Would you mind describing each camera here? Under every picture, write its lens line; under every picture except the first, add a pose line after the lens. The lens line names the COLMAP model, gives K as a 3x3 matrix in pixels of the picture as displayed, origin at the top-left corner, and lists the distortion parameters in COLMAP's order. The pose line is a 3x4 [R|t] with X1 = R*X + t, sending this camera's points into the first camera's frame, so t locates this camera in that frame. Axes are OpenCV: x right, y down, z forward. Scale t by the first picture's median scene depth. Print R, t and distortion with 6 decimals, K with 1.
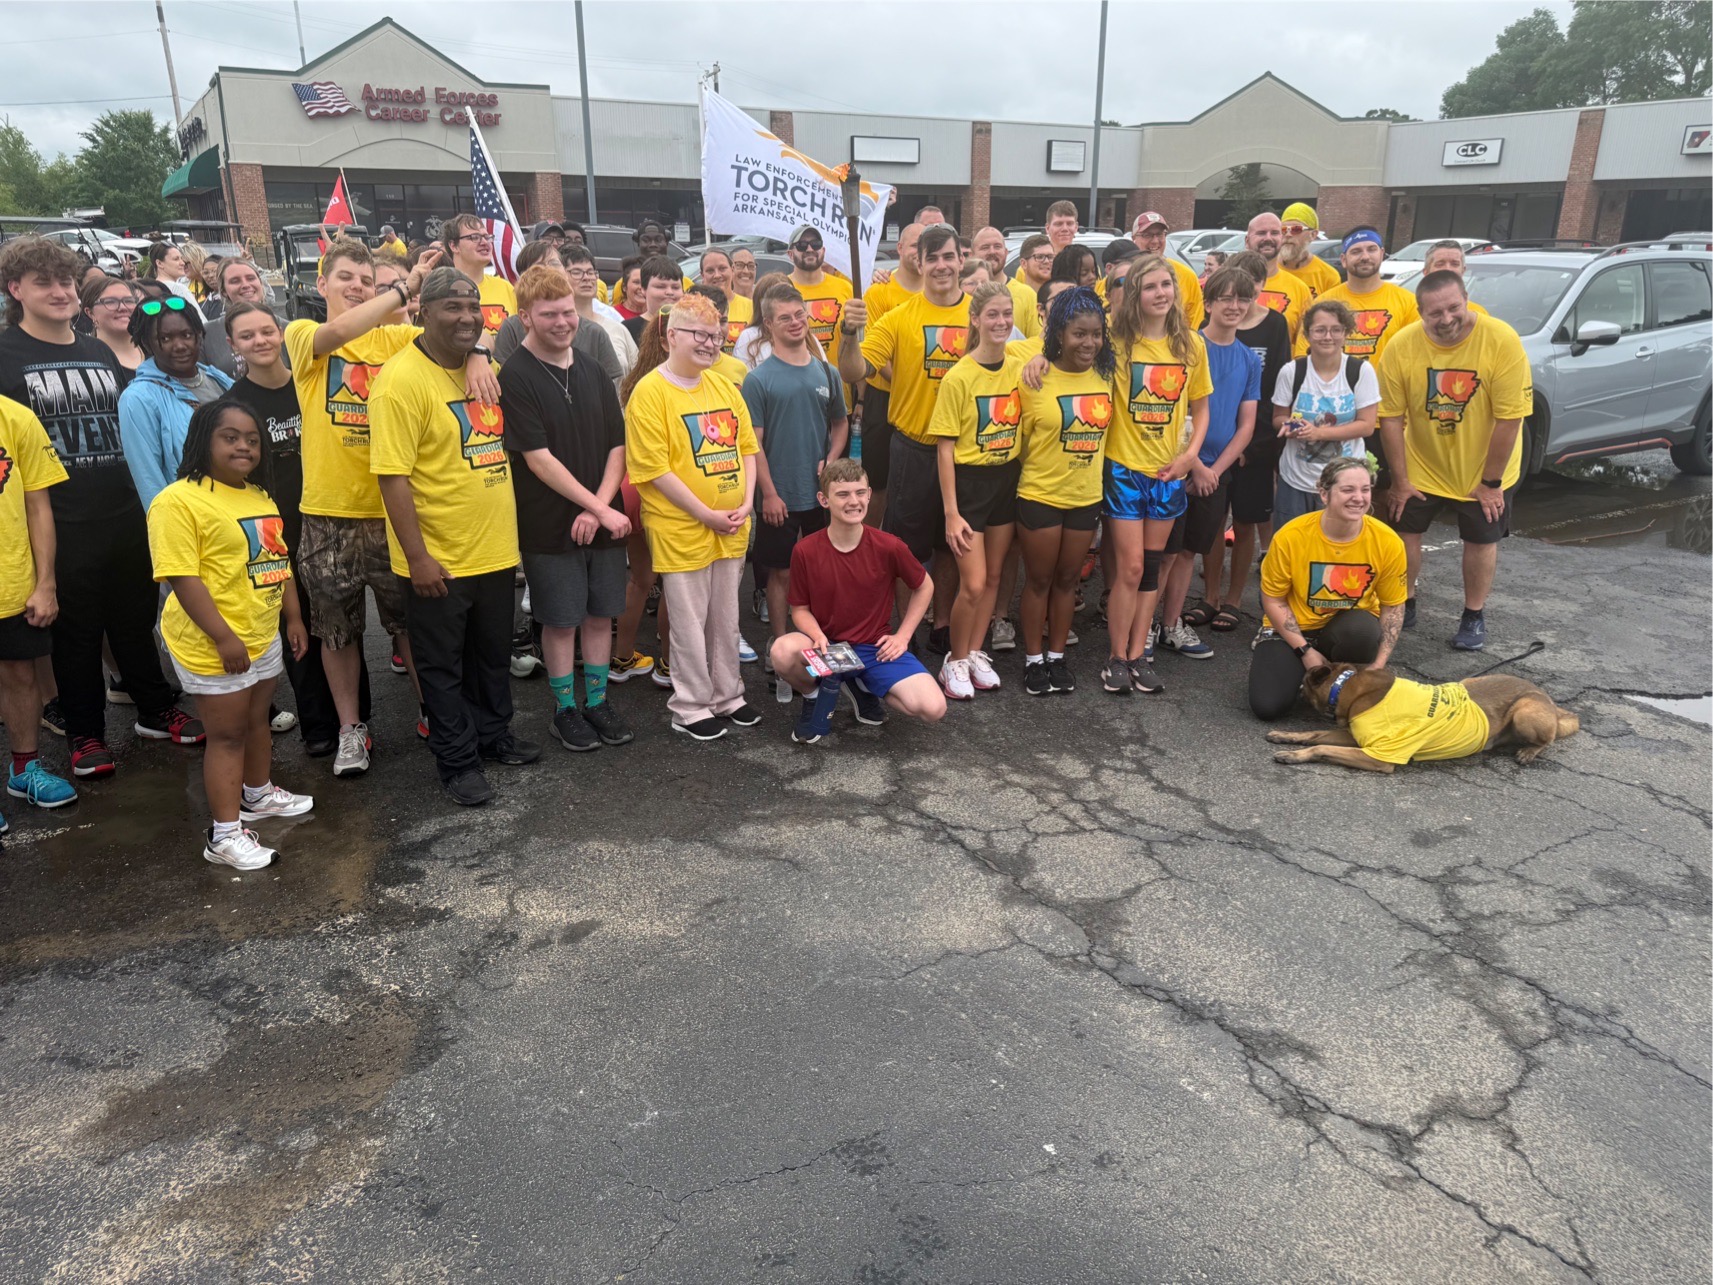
lens RADIAL K [[1218.3, 0, 866.8], [0, 1218.3, 649.2], [0, 0, 1]] dist [0.014622, -0.015319]
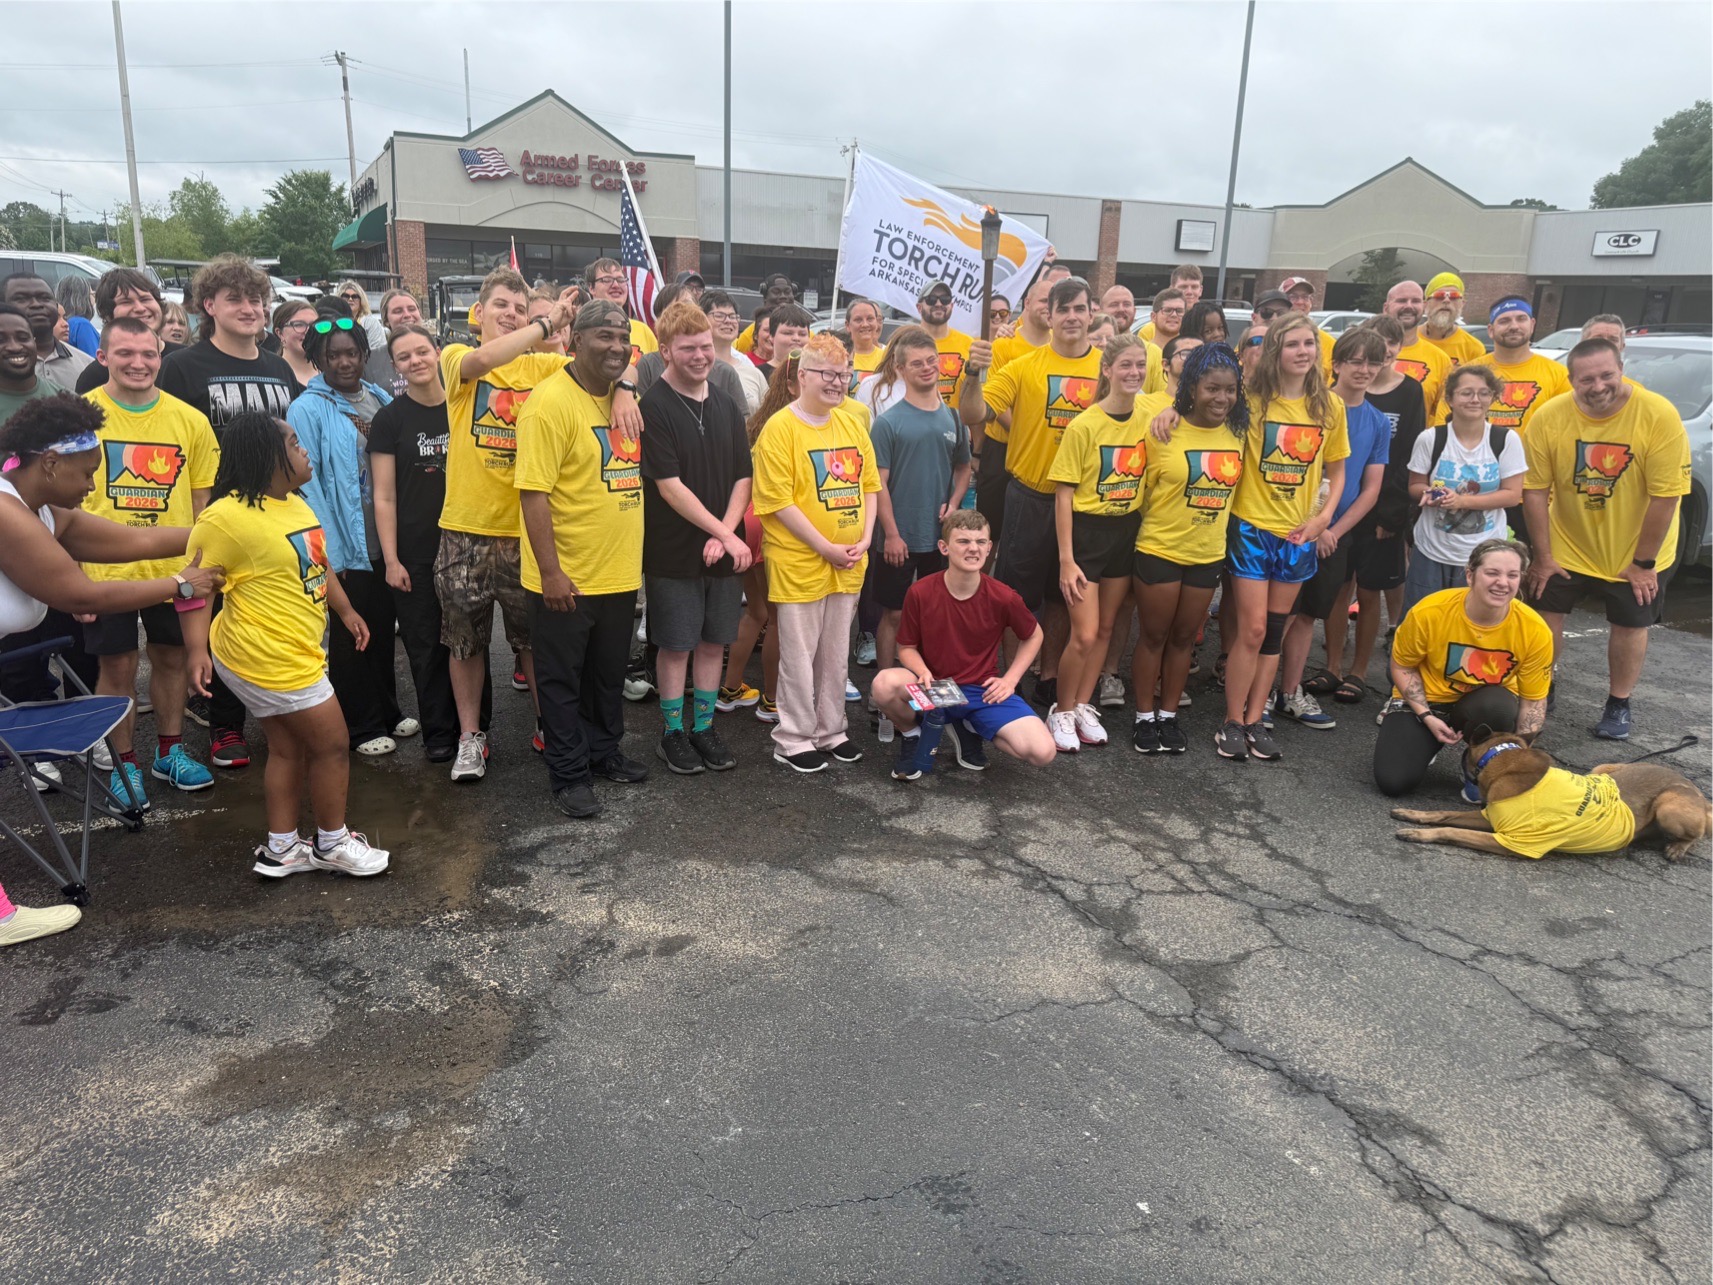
lens RADIAL K [[1217.3, 0, 847.7], [0, 1217.3, 642.2], [0, 0, 1]] dist [0.013615, -0.012390]
pose [[0.993243, 0.060579, -0.098989, -0.007535], [-0.066230, 0.996296, -0.054837, 0.022140], [0.095301, 0.061023, 0.993576, 0.001137]]
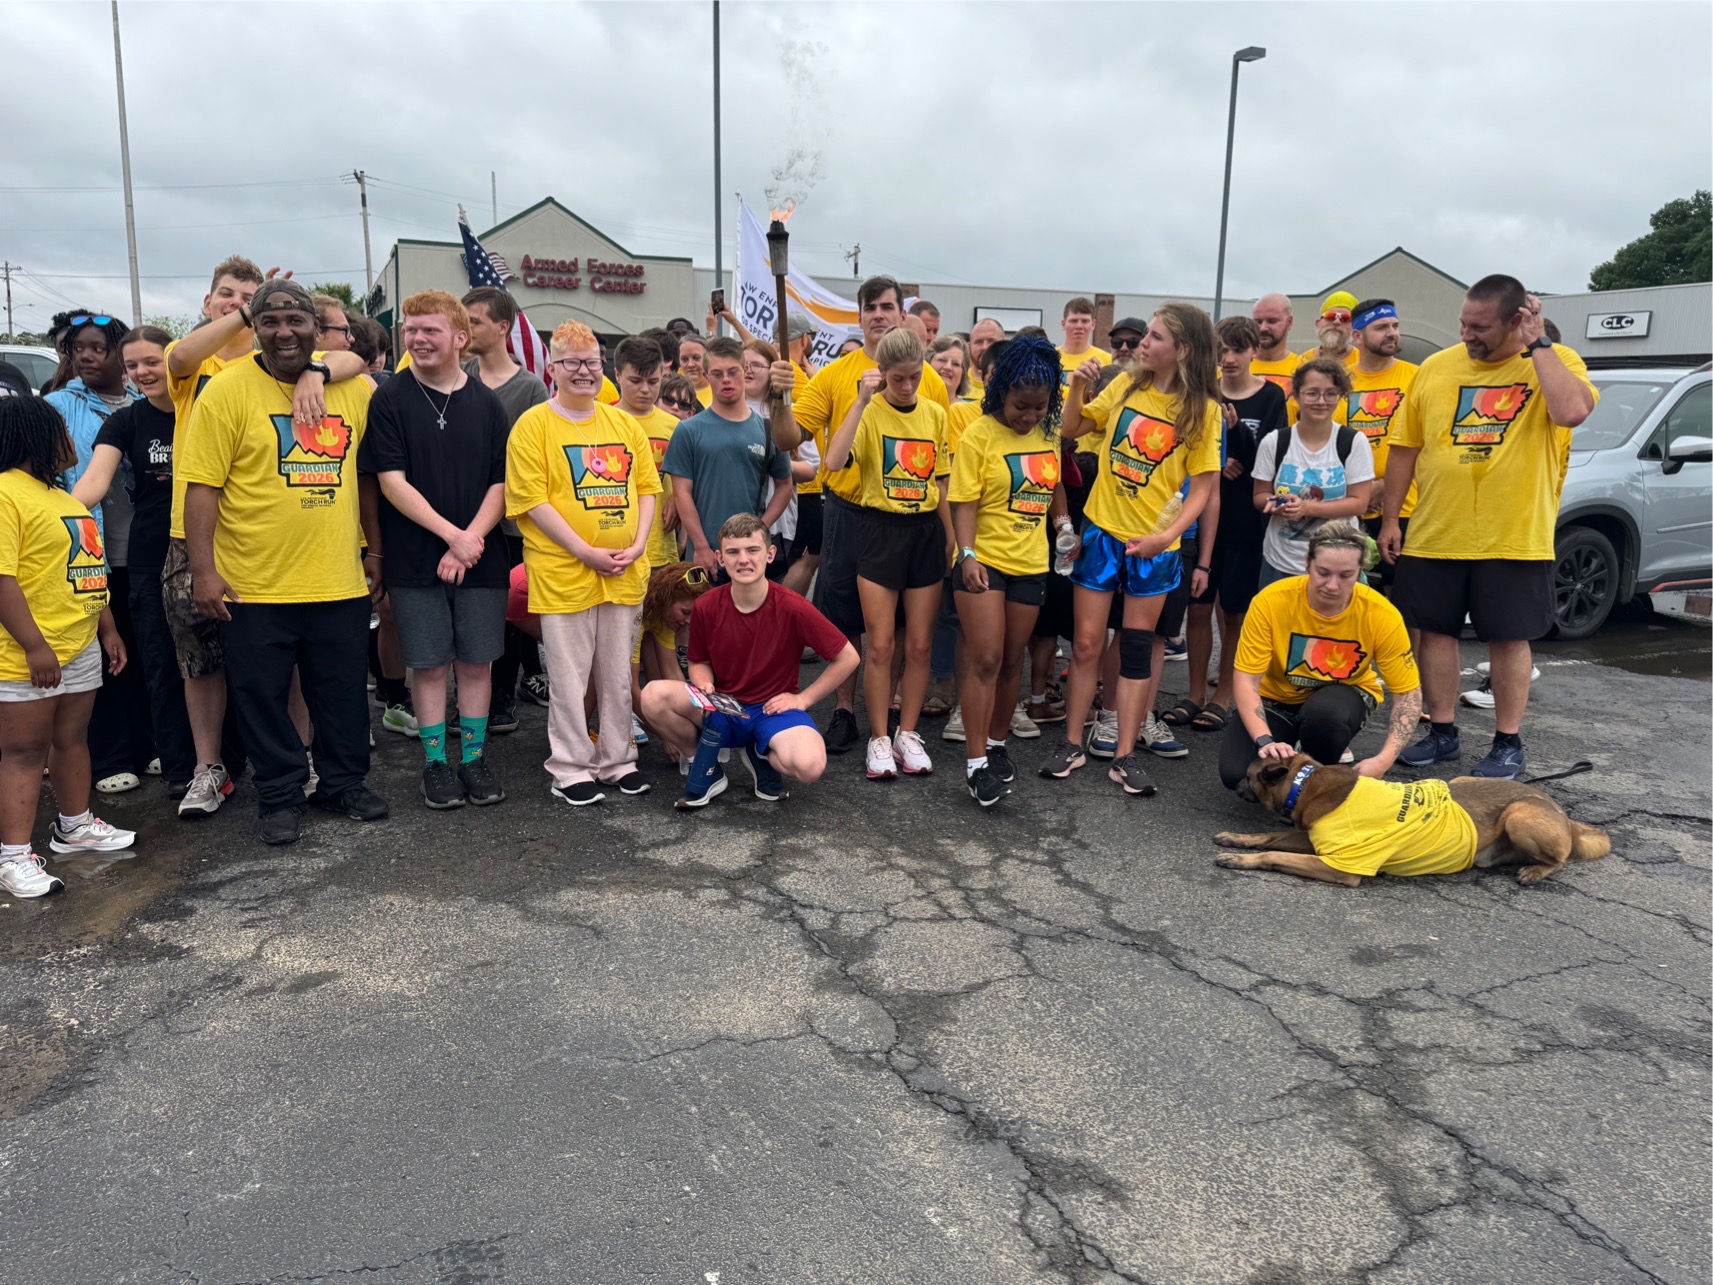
lens RADIAL K [[1210.6, 0, 848.2], [0, 1210.6, 642.3], [0, 0, 1]] dist [0.026812, -0.028122]
pose [[0.991719, 0.039320, -0.122255, 0.189774], [-0.055661, 0.989517, -0.133260, 0.070522], [0.115734, 0.138961, 0.983512, 0.130706]]
